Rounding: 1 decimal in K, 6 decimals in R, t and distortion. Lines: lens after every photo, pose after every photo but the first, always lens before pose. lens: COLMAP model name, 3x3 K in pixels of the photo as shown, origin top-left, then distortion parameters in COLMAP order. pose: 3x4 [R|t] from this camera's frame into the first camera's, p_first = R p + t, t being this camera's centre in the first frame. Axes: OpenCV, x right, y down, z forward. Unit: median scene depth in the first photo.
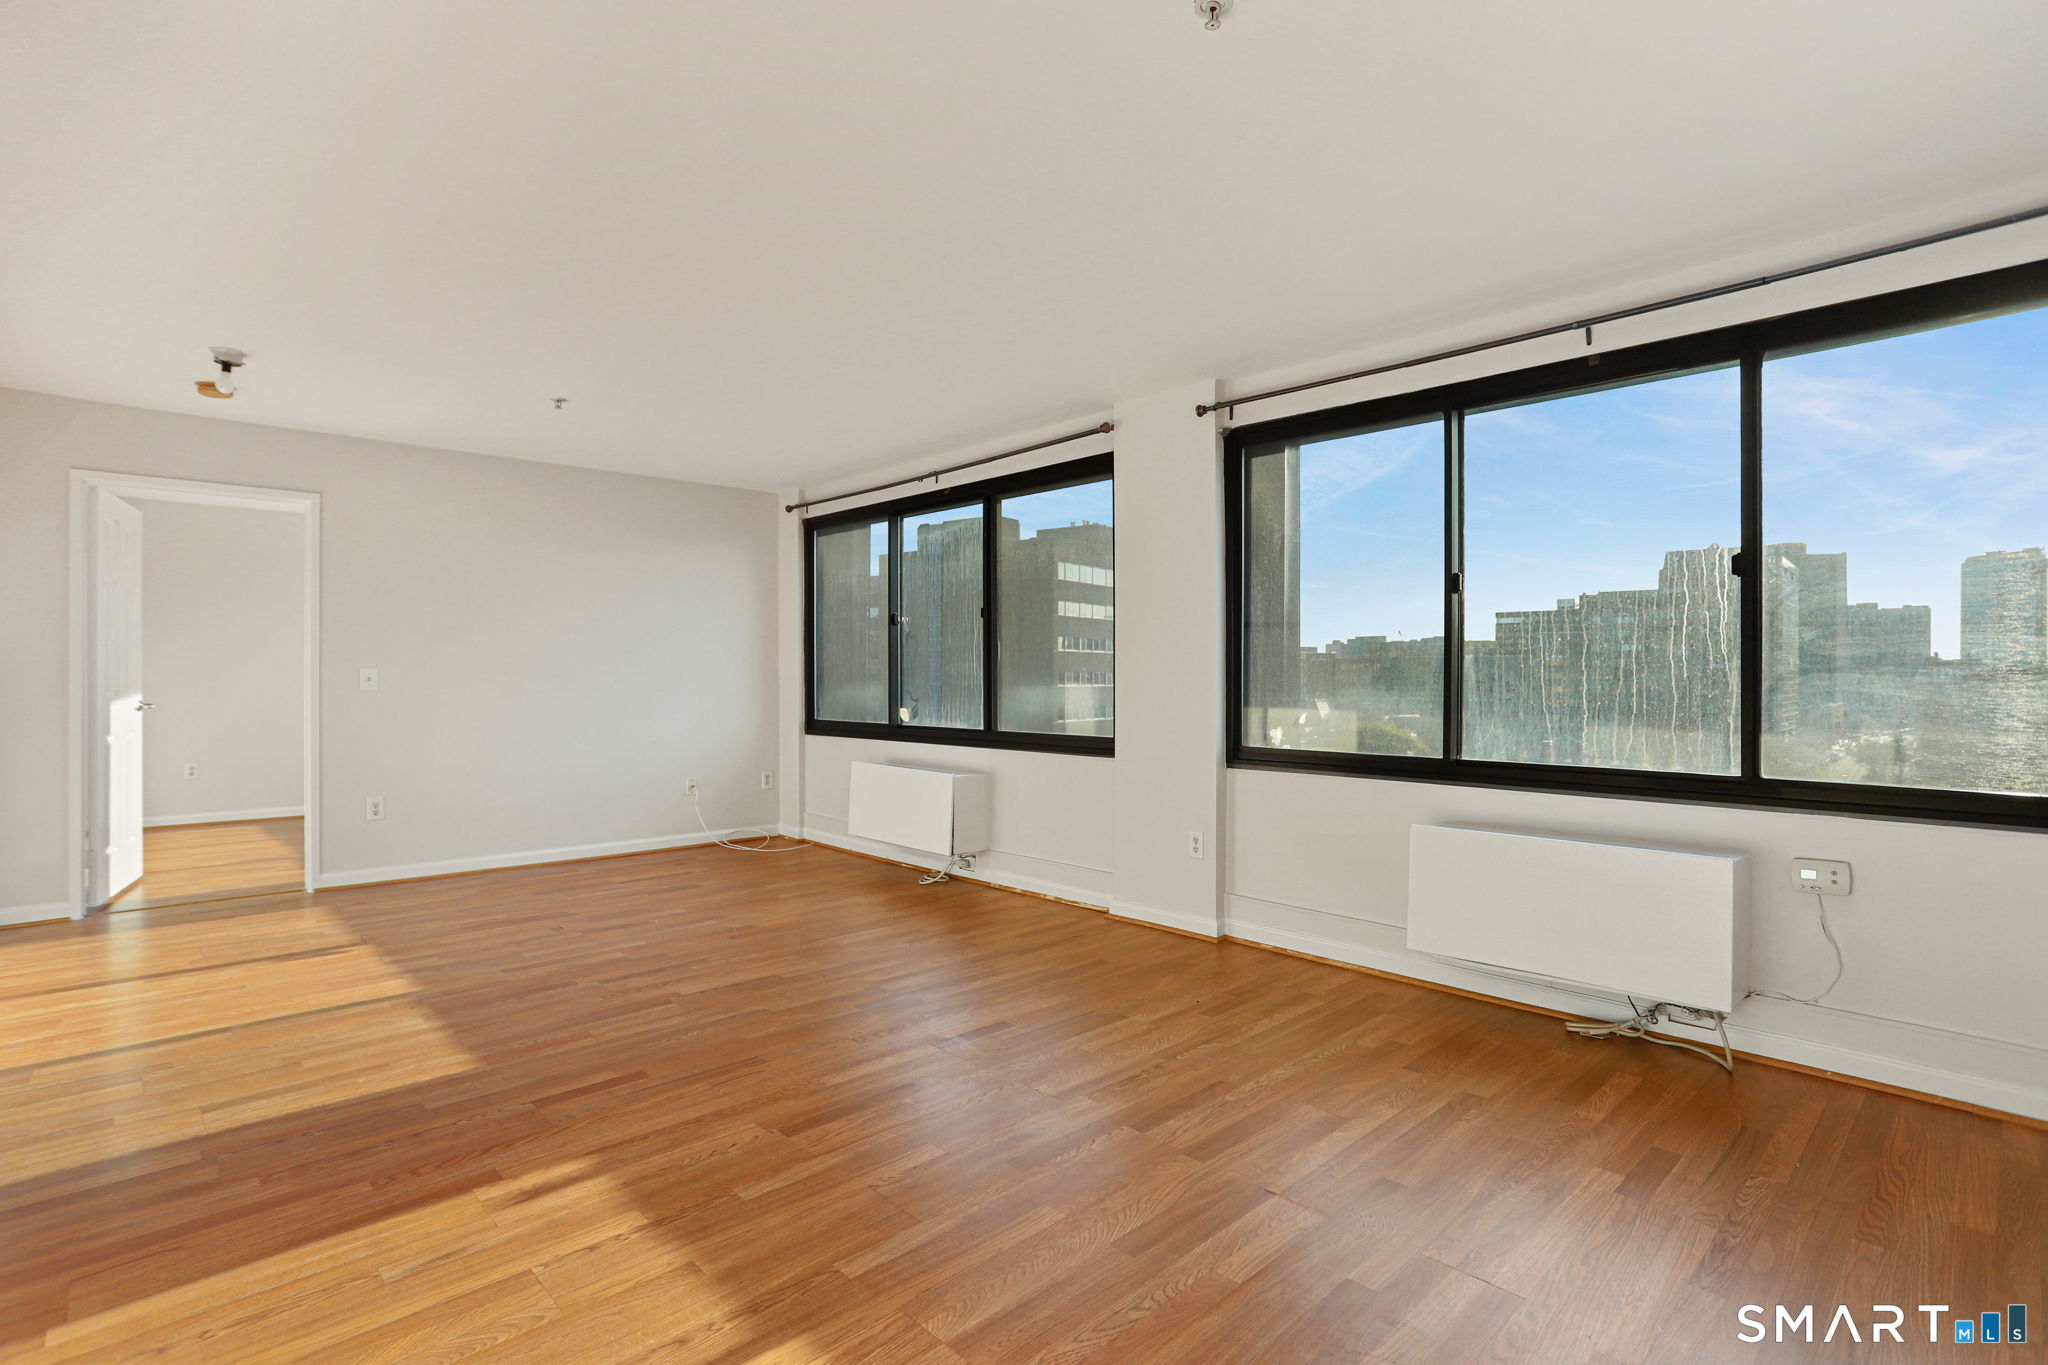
lens RADIAL K [[991.1, 0, 1027.7], [0, 991.1, 683.6], [0, 0, 1]] dist [-0.056988, 0.029179]
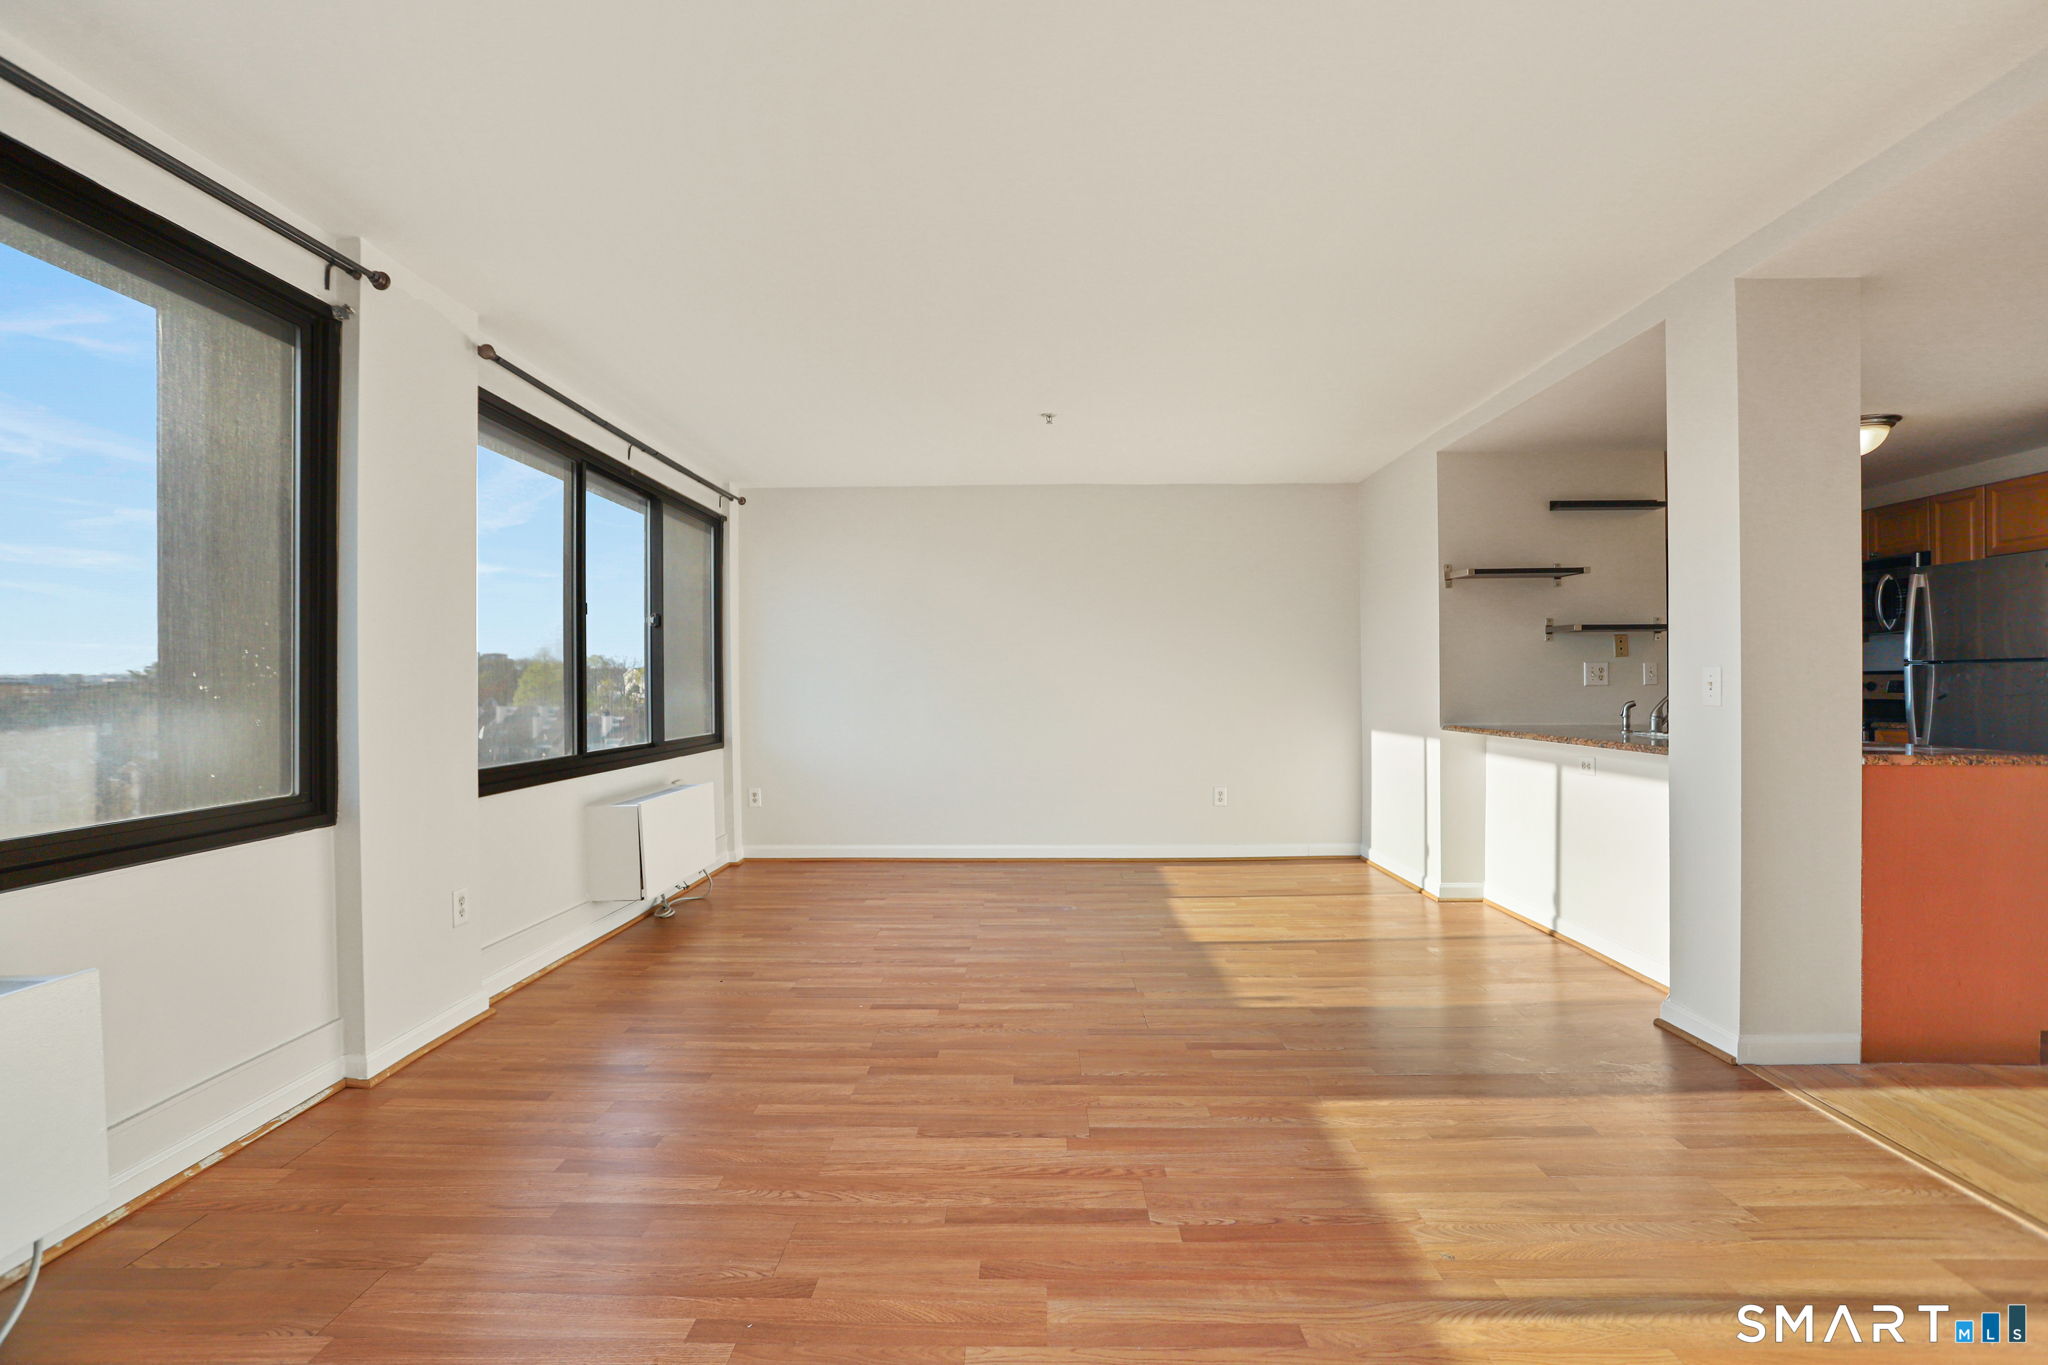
lens RADIAL K [[991.1, 0, 1018.9], [0, 991.1, 686.1], [0, 0, 1]] dist [-0.056988, 0.029179]
pose [[-0.709621, 0.001023, 0.704582, -0.684004], [0.009316, 0.999925, 0.007931, -0.009181], [-0.704522, 0.012192, -0.709578, 1.263252]]
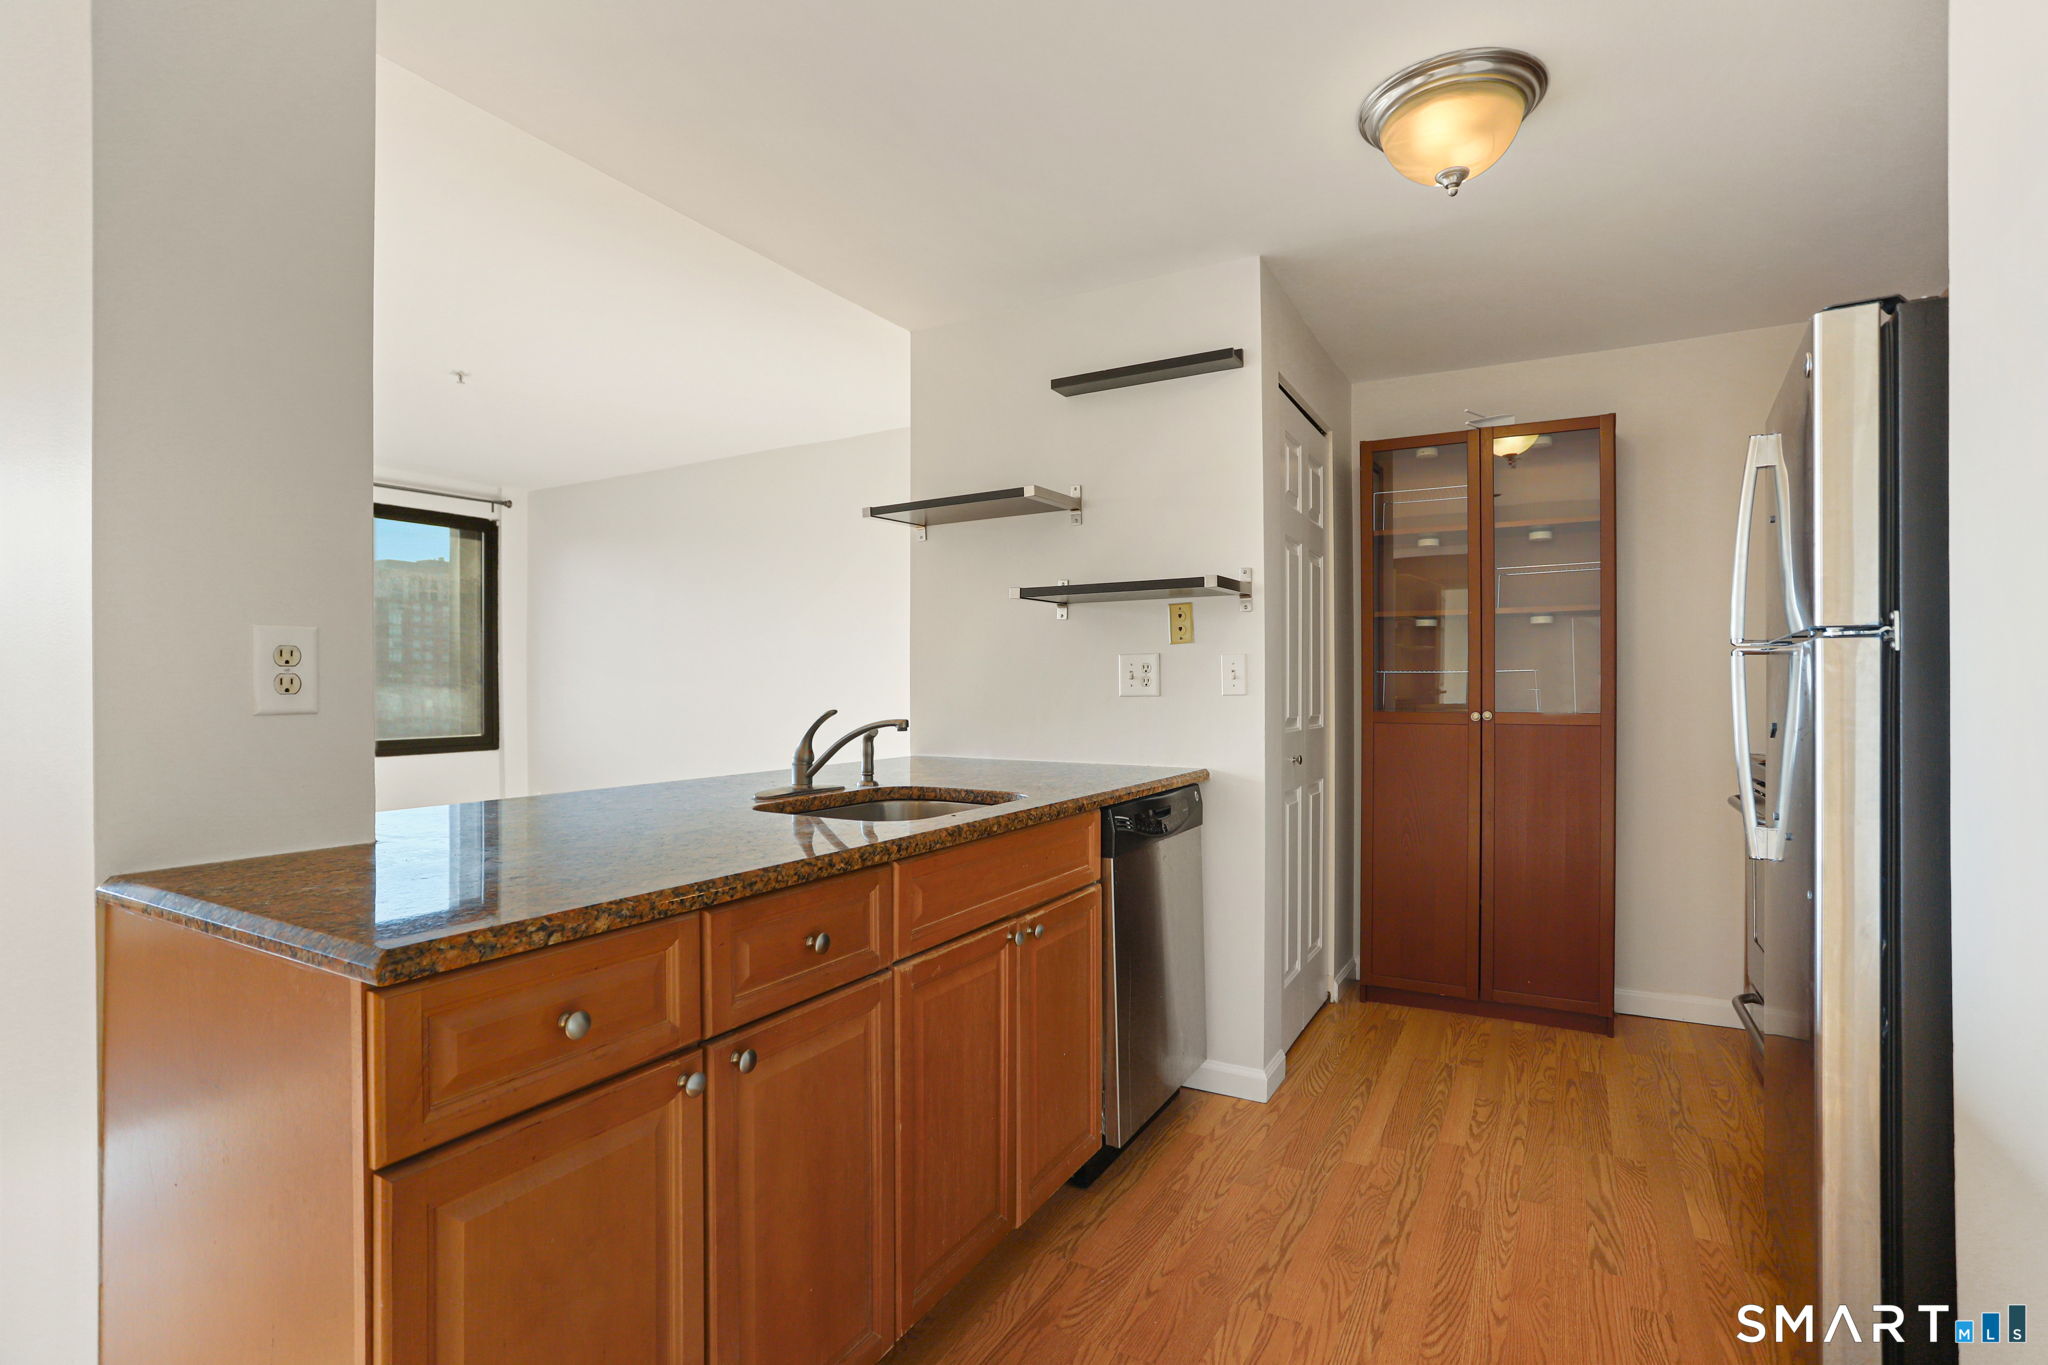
lens RADIAL K [[991.1, 0, 1023.9], [0, 991.1, 681.2], [0, 0, 1]] dist [-0.056988, 0.029179]
pose [[-0.292993, 0.002865, 0.956110, -0.979608], [0.009888, 0.999951, 0.000033, -0.004633], [-0.956063, 0.009463, -0.293007, 0.197766]]
